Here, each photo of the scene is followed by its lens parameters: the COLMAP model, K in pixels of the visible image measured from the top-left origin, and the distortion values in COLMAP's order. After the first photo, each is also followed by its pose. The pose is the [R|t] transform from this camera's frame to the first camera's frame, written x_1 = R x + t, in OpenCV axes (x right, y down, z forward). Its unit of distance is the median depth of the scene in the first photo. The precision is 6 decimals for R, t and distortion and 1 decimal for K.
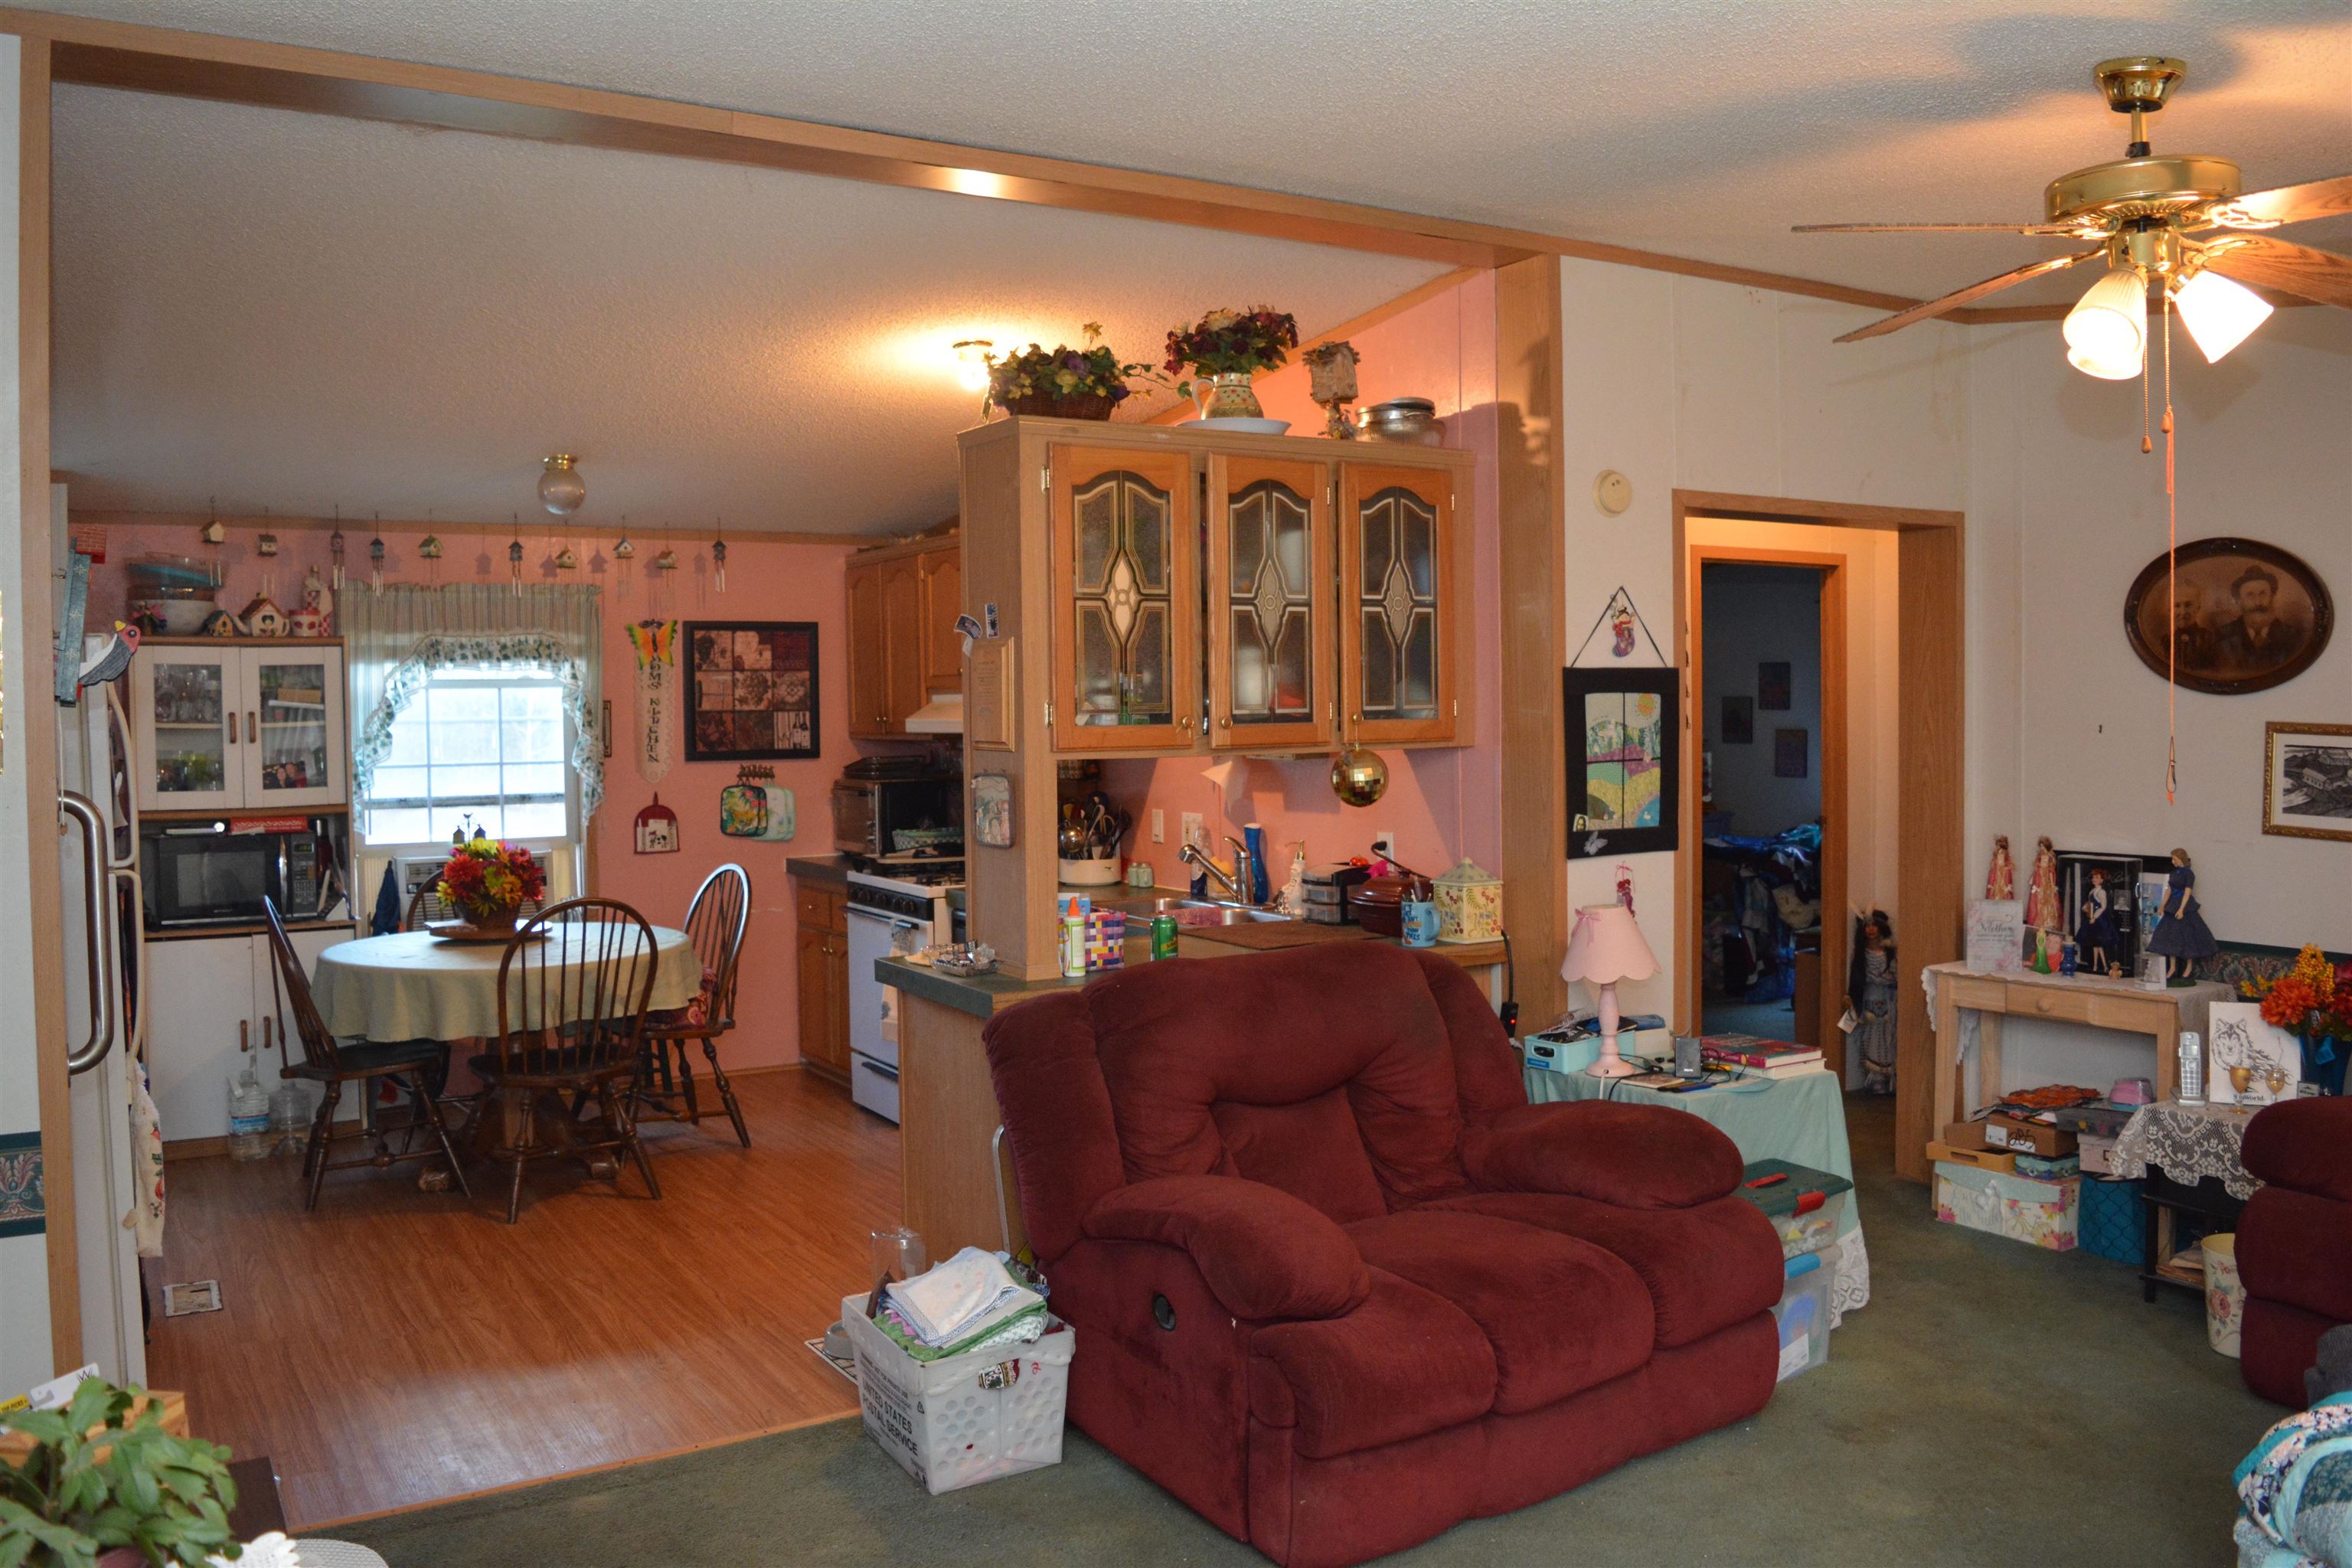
lens RADIAL K [[1832.0, 0, 1160.8], [0, 1832.0, 771.8], [0, 0, 1]] dist [-0.096215, 0.024519]
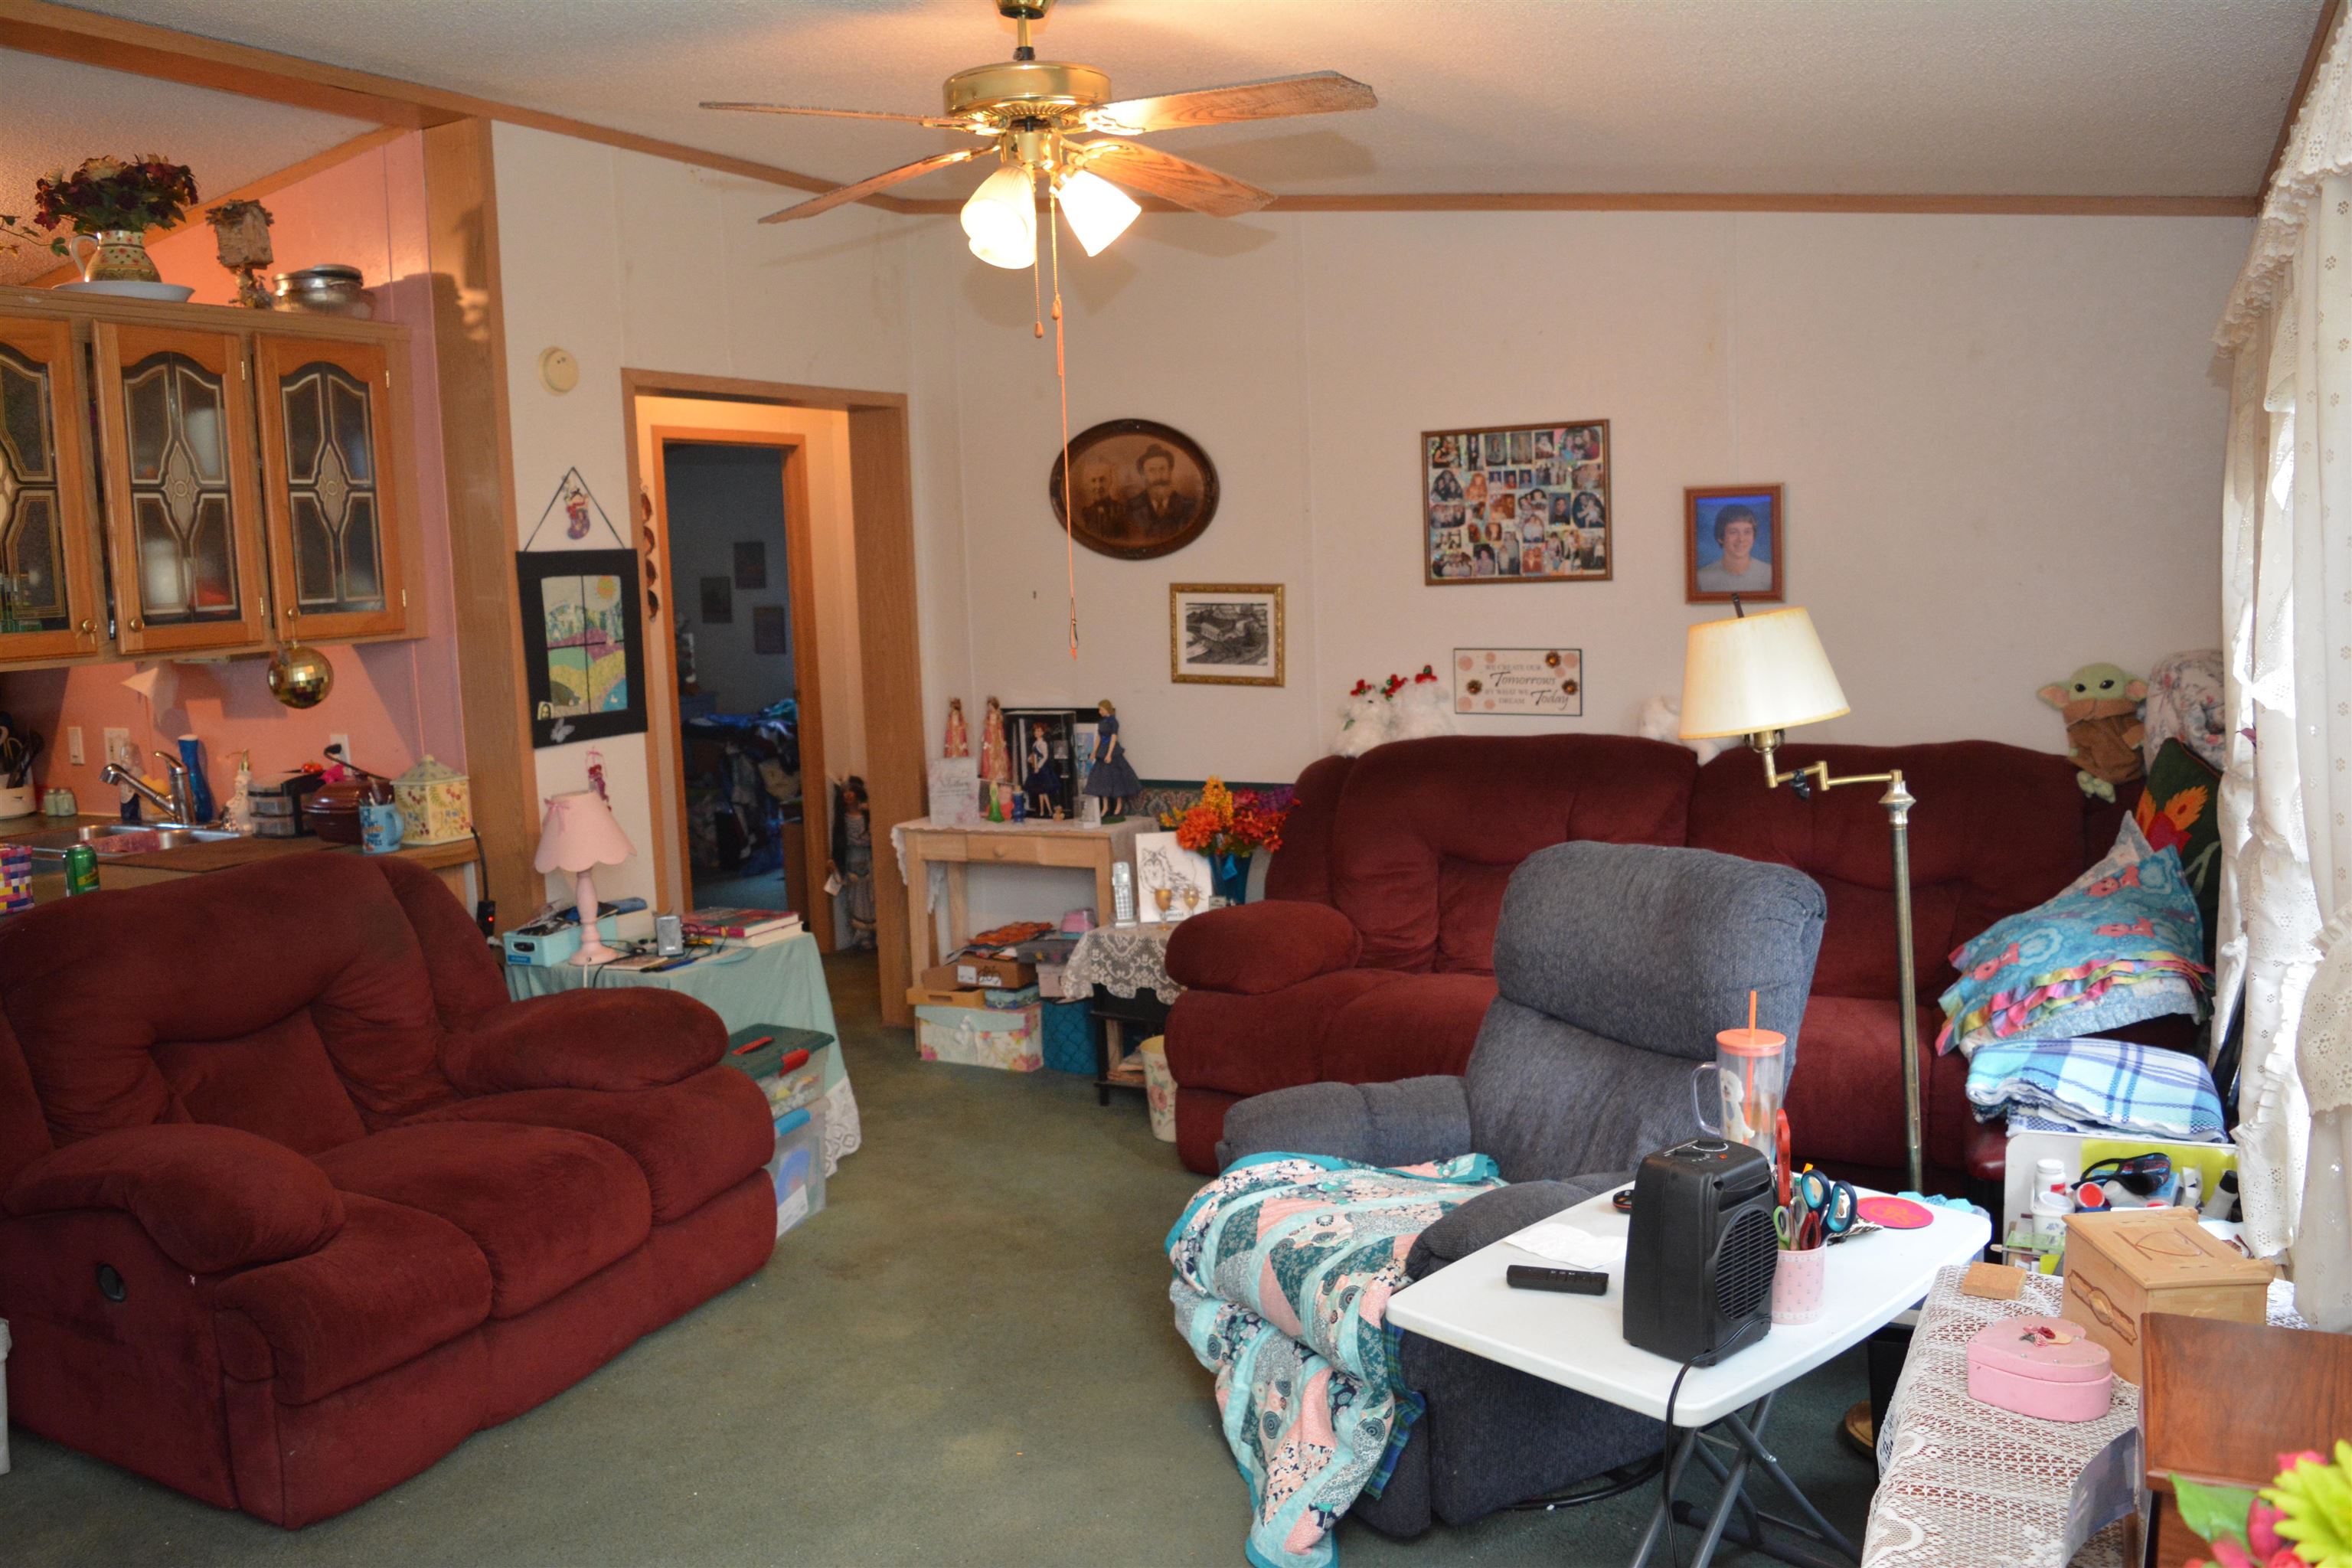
lens RADIAL K [[1832.0, 0, 1150.9], [0, 1832.0, 771.1], [0, 0, 1]] dist [-0.096215, 0.024519]
pose [[0.860877, -0.079586, 0.502549, 0.018150], [0.047741, 0.995968, 0.075946, 0.001999], [-0.506568, -0.041388, 0.861206, -0.003282]]
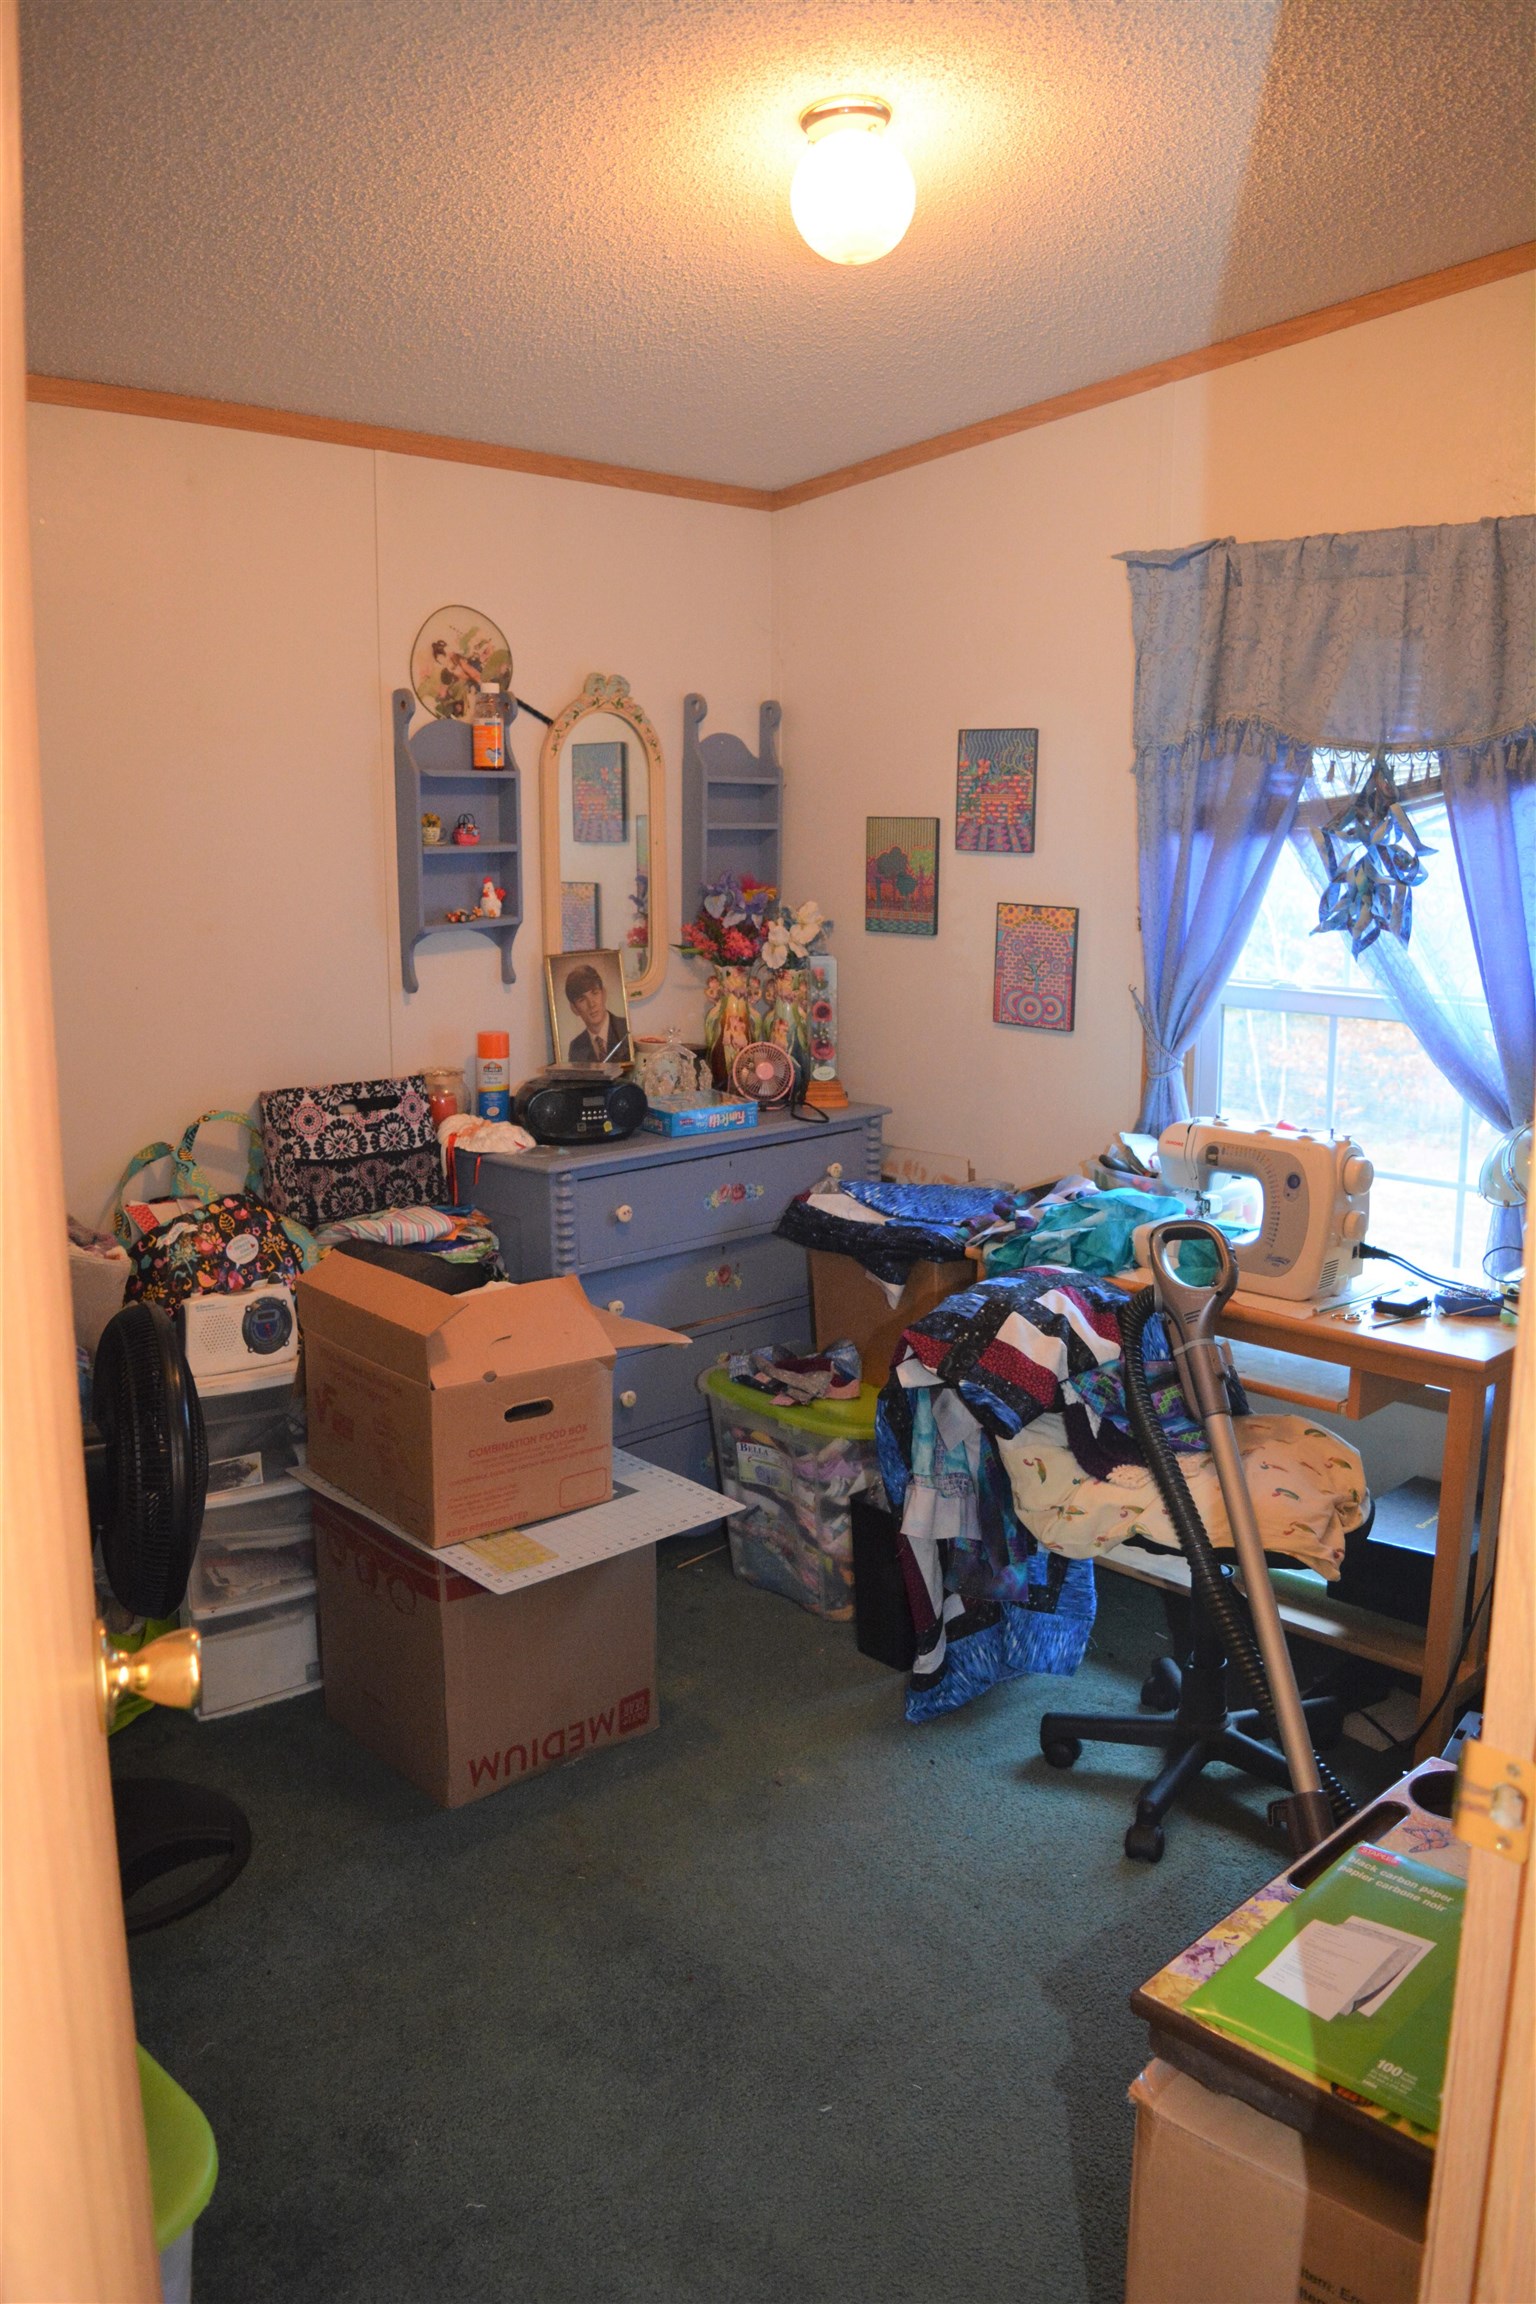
lens RADIAL K [[1794.6, 0, 768.1], [0, 1794.6, 1152.6], [0, 0, 1]] dist [-0.096215, 0.024519]
pose [[0.972798, -0.027647, 0.229997, 0.415891], [-0.005321, 0.989924, 0.141500, -0.050938], [-0.231592, -0.138875, 0.962849, 1.304753]]
